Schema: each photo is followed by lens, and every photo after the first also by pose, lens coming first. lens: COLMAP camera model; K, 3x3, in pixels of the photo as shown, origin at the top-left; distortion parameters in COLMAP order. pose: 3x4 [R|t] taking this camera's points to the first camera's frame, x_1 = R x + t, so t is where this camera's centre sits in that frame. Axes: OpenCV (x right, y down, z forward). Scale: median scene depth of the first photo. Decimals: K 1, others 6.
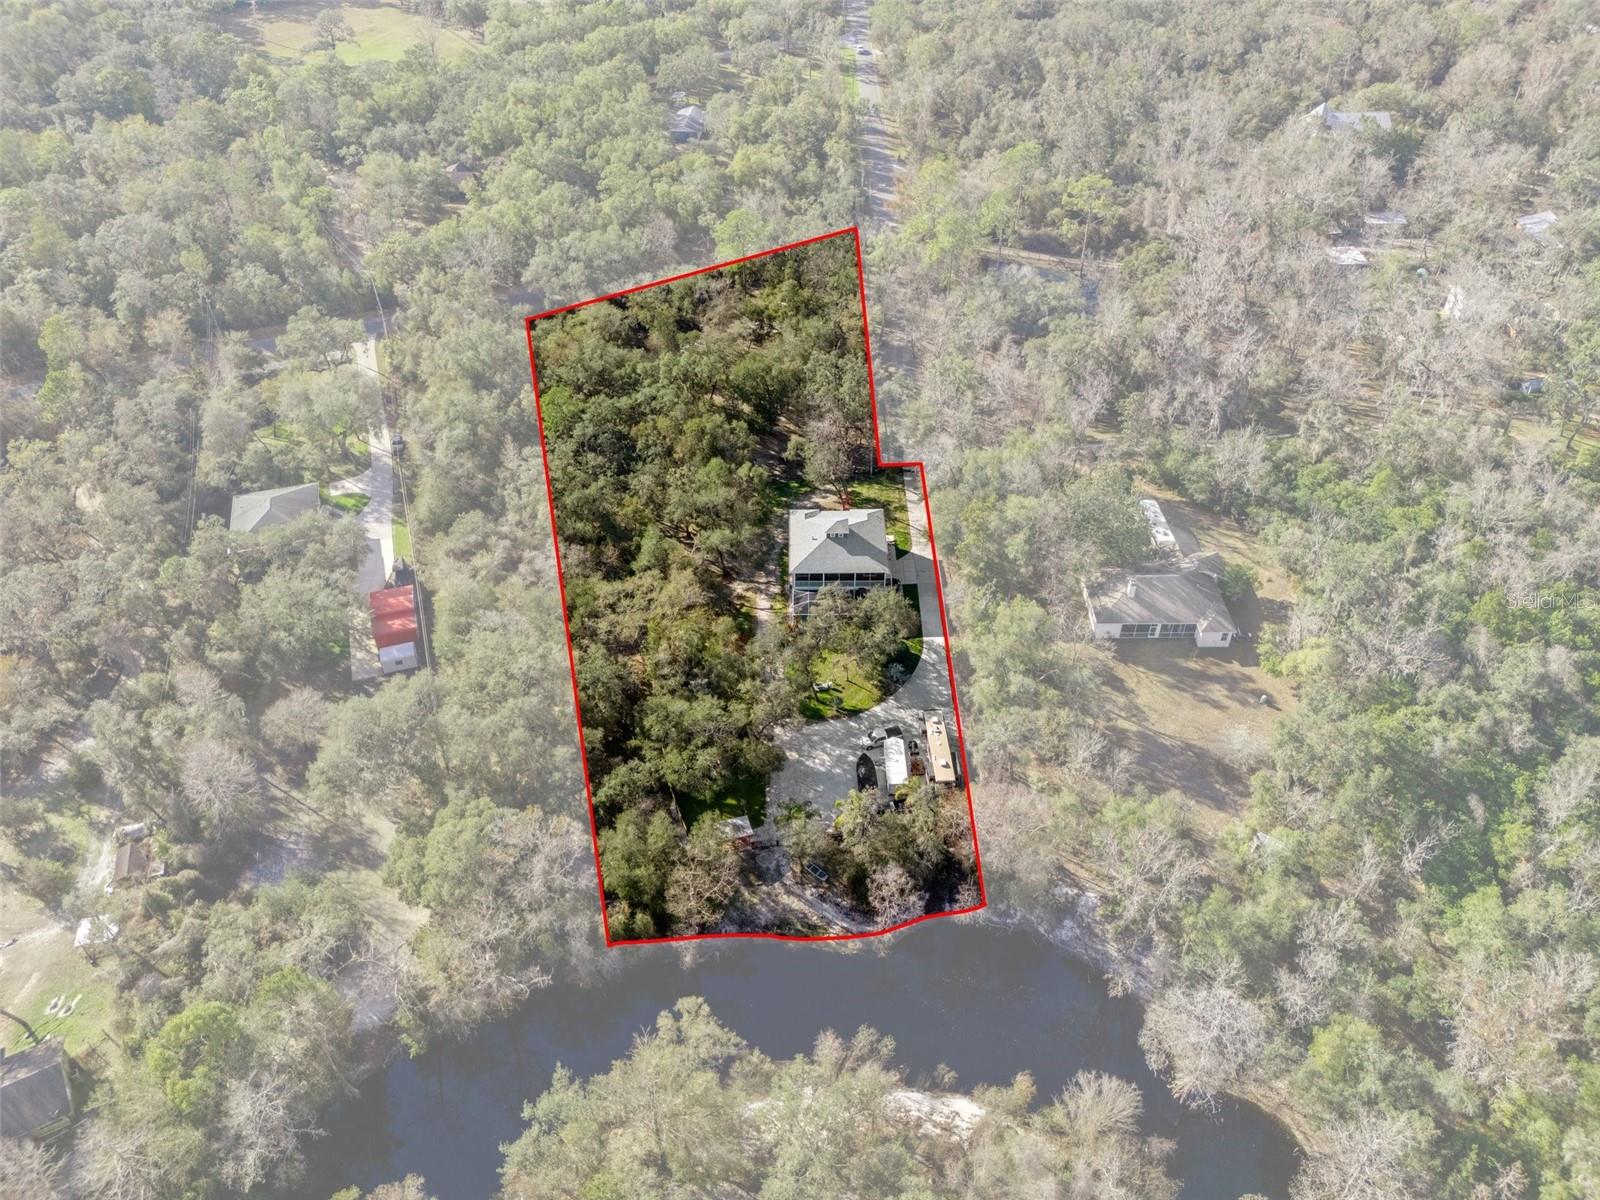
lens RADIAL K [[1229.9, 0, 797.9], [0, 1229.9, 599.5], [0, 0, 1]] dist [0.062855, 0.001574]
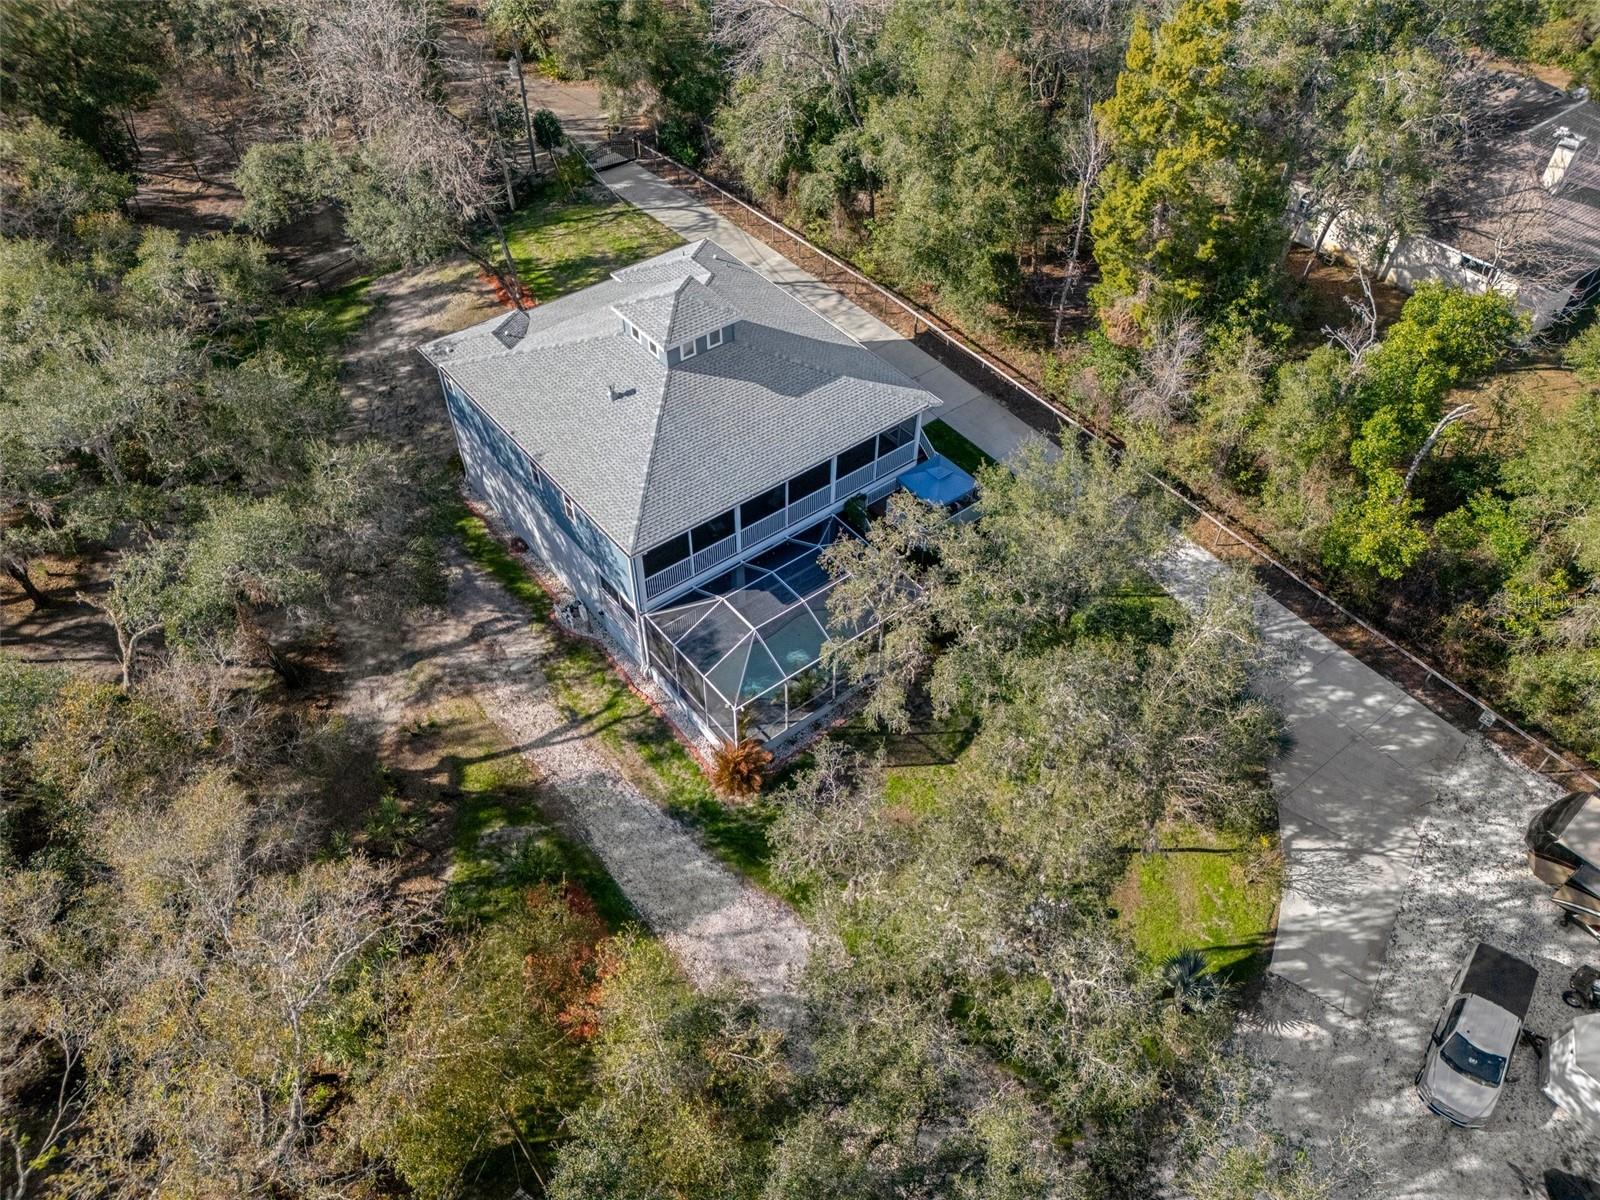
lens RADIAL K [[1229.9, 0, 808.9], [0, 1229.9, 598.4], [0, 0, 1]] dist [0.062855, 0.001574]
pose [[0.790022, -0.438492, 0.428474, -0.079390], [0.392848, 0.898626, 0.195301, -0.044726], [-0.470676, 0.014033, 0.882195, 0.743513]]
